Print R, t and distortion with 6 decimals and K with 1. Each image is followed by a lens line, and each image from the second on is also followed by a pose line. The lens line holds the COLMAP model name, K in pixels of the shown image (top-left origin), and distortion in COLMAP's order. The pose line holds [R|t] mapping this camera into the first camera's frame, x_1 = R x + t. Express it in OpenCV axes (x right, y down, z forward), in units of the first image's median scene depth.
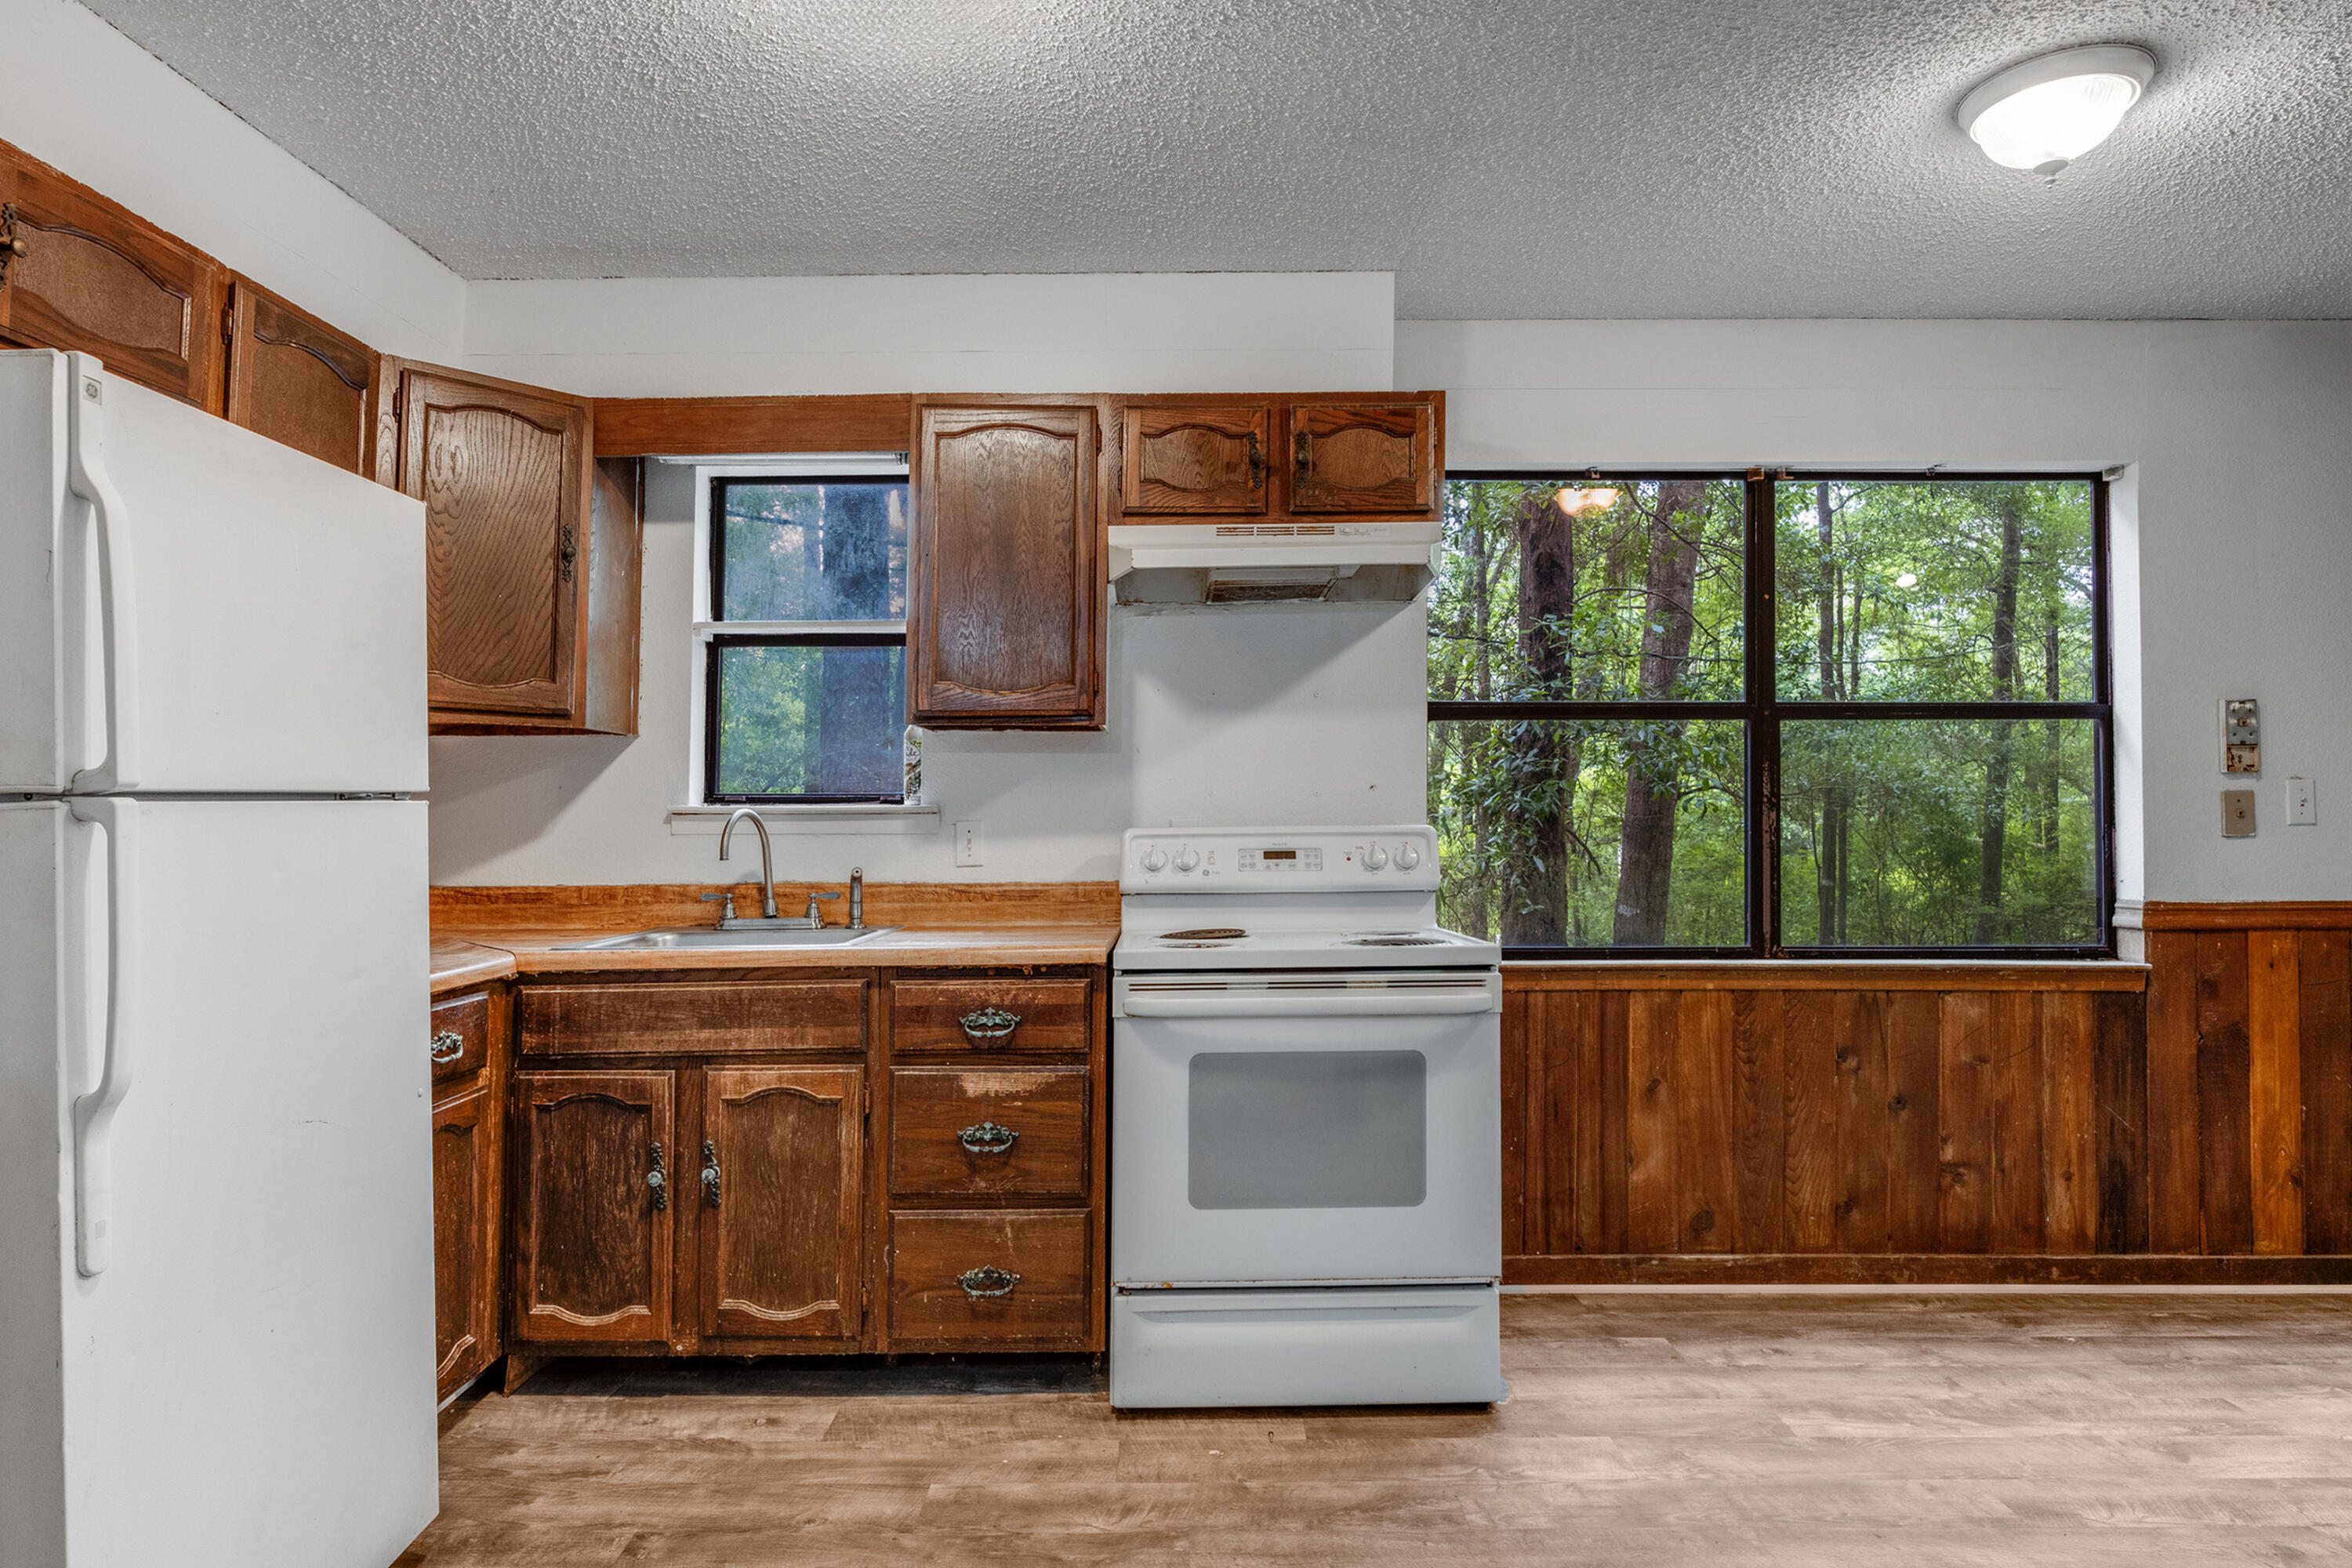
lens RADIAL K [[1240.6, 0, 1171.4], [0, 1240.6, 784.2], [0, 0, 1]] dist [-0.018906, -0.000024]
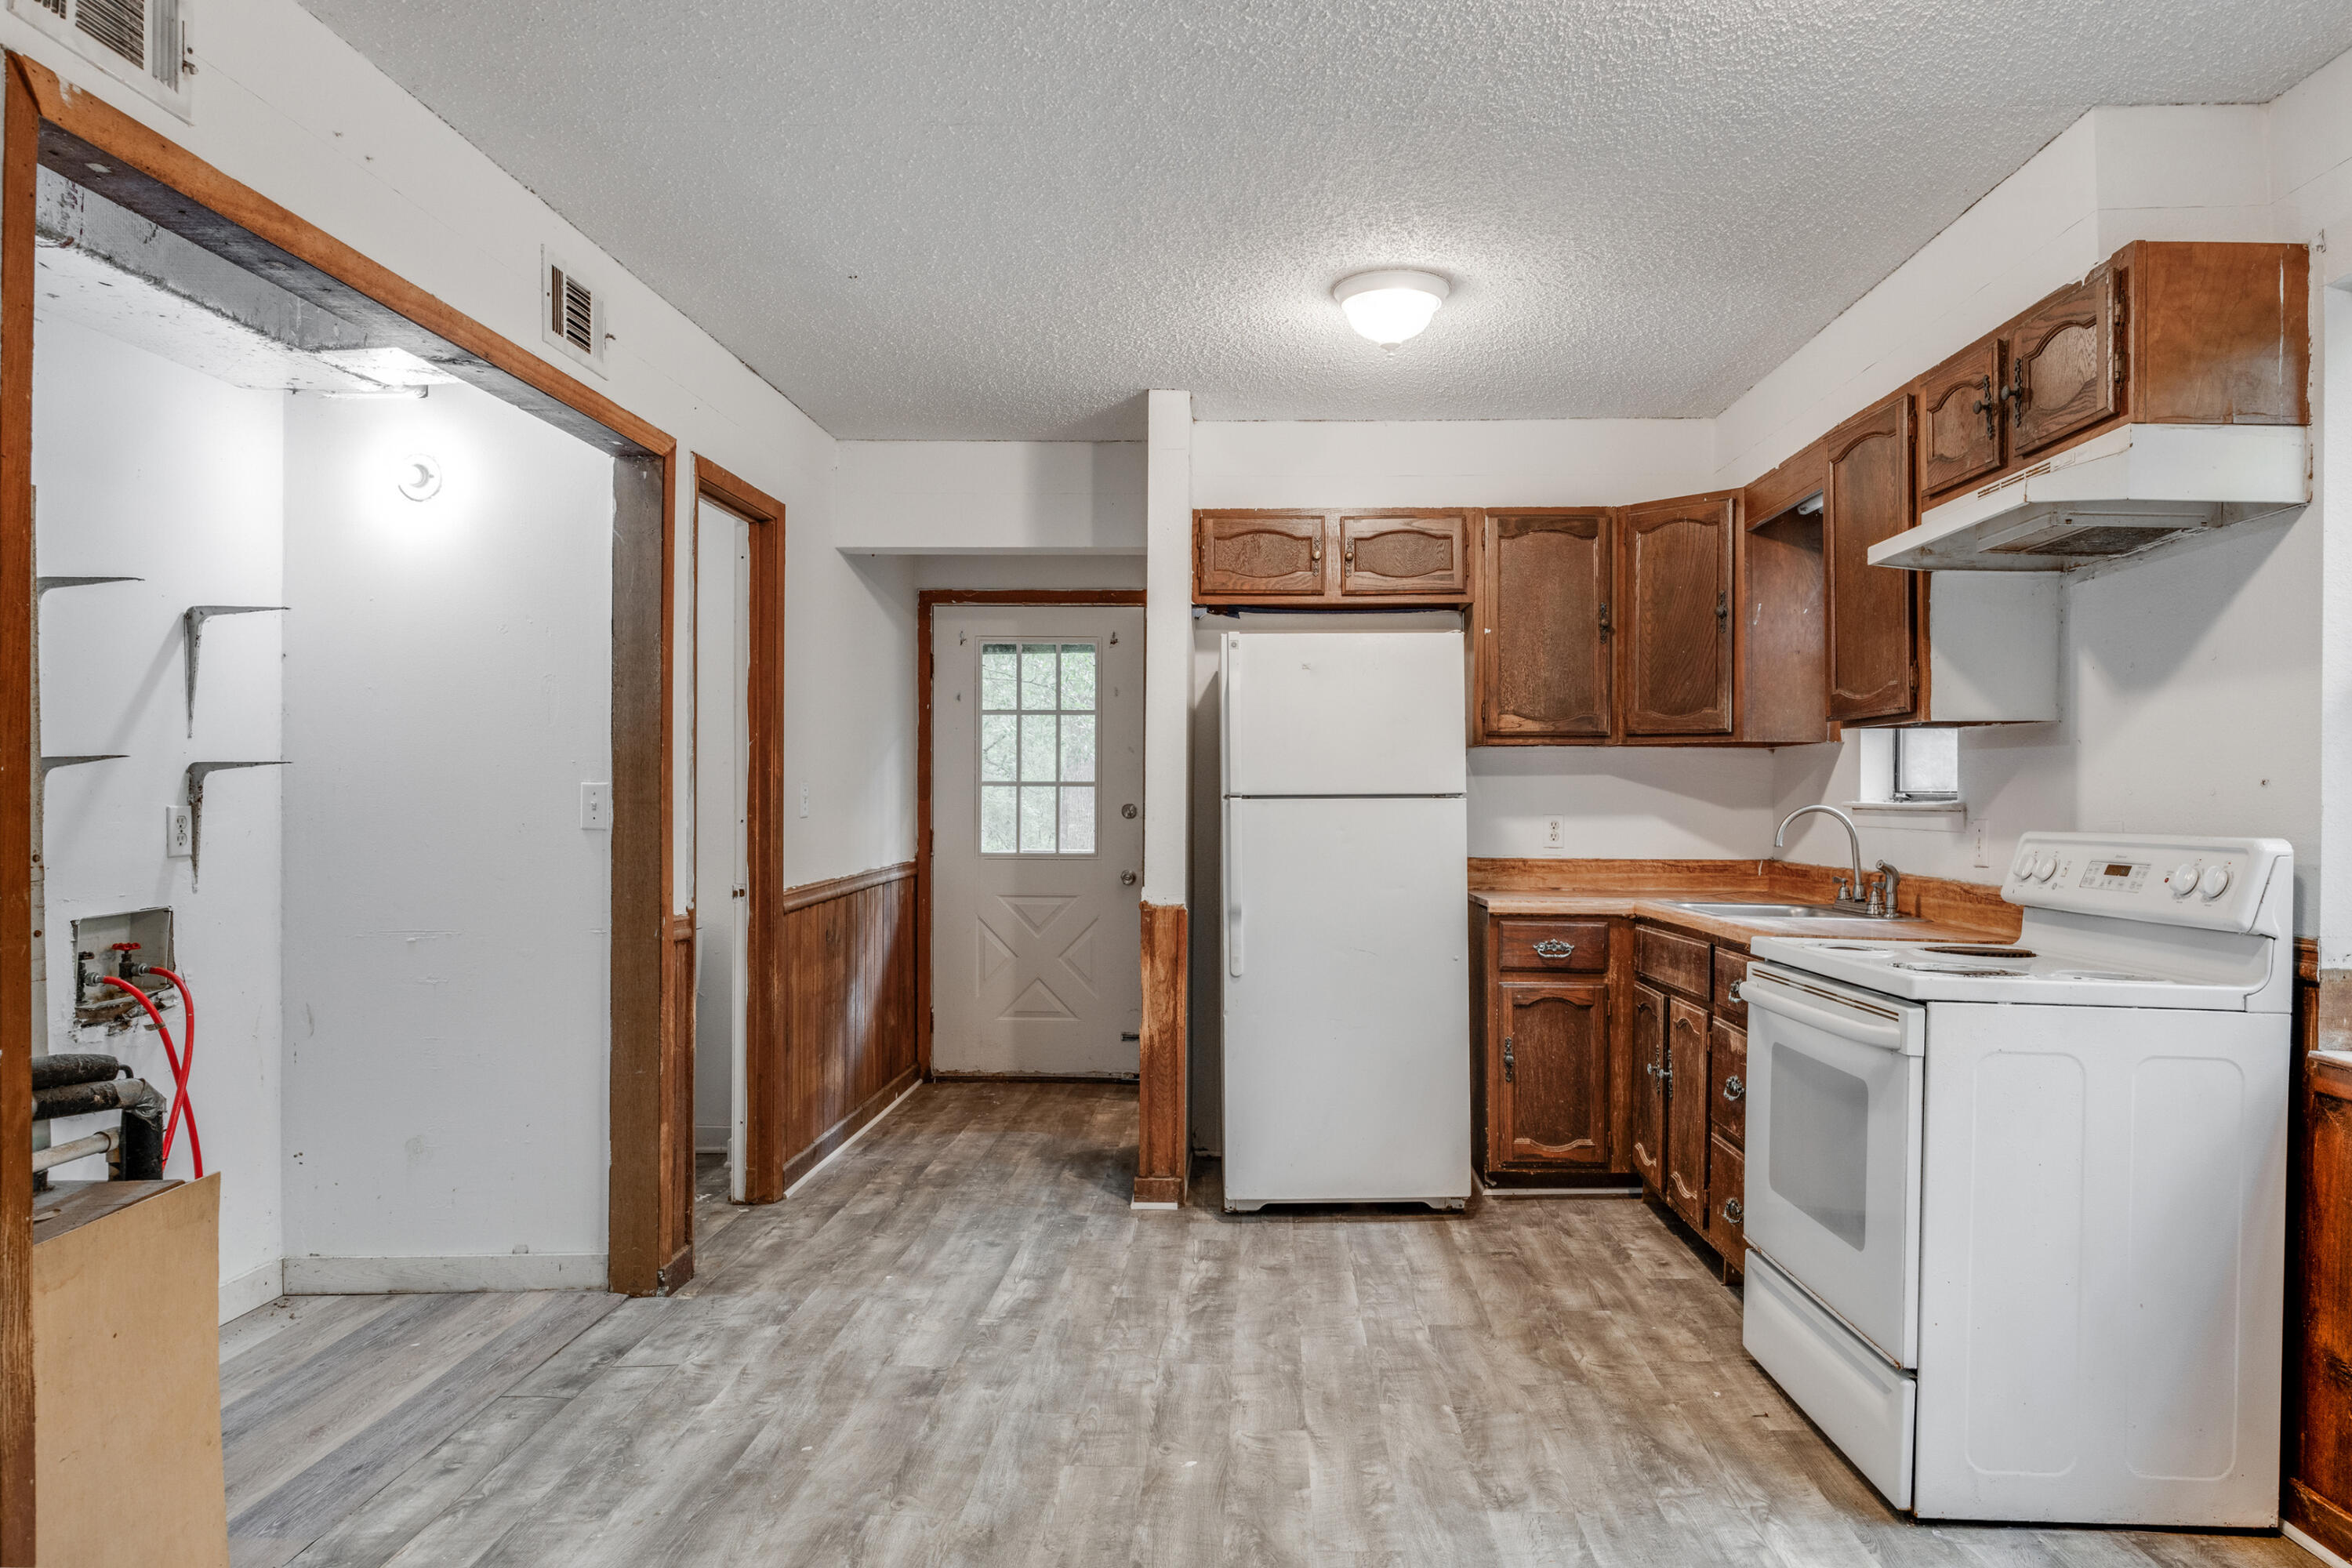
lens RADIAL K [[1457.2, 0, 1234.2], [0, 1457.2, 793.6], [0, 0, 1]] dist [-0.010443, 0.000072]
pose [[0.000968, 0.002716, -0.999996, 1.006473], [0.015395, 0.999878, 0.002731, -0.002852], [0.999881, -0.015397, 0.000926, 0.436434]]
